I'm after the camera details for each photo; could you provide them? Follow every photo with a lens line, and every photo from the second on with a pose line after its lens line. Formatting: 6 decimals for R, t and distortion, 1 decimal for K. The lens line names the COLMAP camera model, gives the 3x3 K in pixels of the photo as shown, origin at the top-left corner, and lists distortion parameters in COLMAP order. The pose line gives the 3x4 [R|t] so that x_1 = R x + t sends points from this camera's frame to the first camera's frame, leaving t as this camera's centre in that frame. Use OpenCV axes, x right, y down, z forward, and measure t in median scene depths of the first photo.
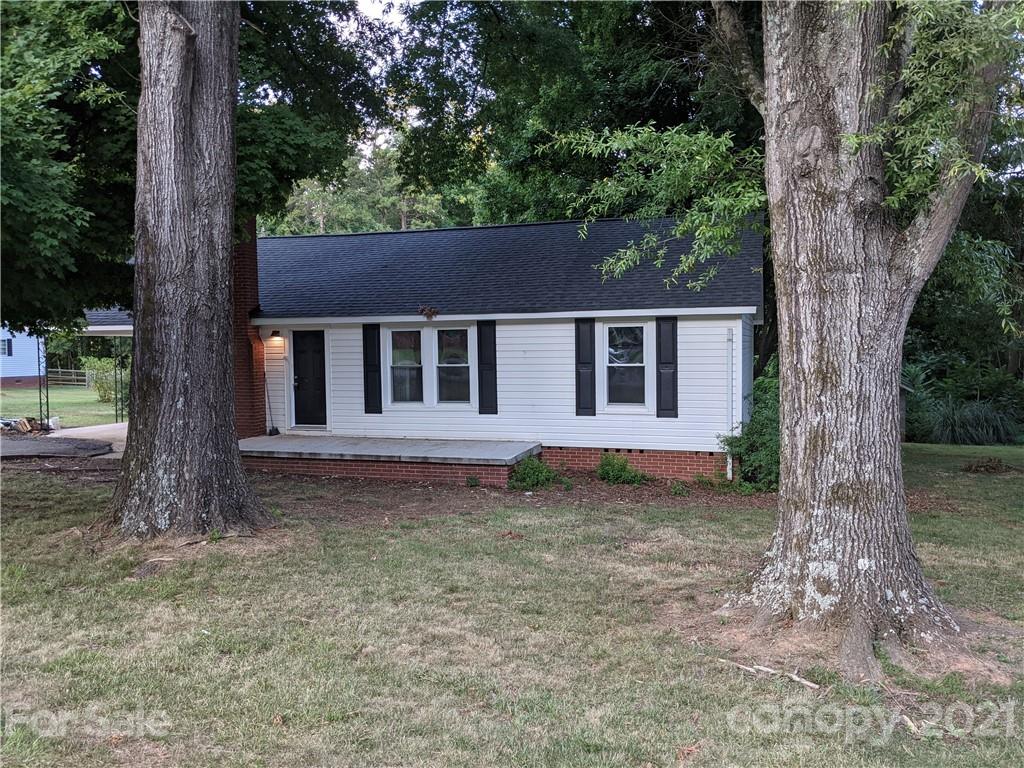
lens RADIAL K [[814.2, 0, 512.1], [0, 814.2, 383.8], [0, 0, 1]] dist [0.034259, -0.063026]
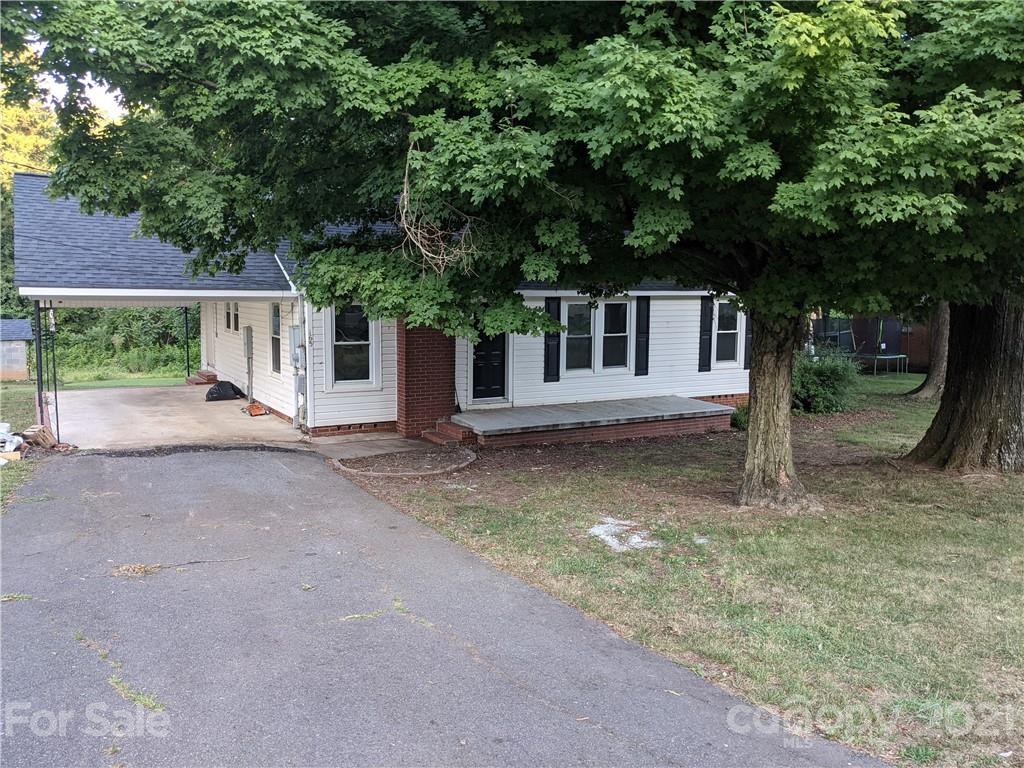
lens RADIAL K [[814.2, 0, 511.8], [0, 814.2, 383.5], [0, 0, 1]] dist [0.034259, -0.063026]
pose [[0.683246, -0.057833, 0.727894, -0.993682], [0.044285, 0.998305, 0.037749, -0.003842], [-0.728844, 0.006442, 0.684650, 0.316310]]
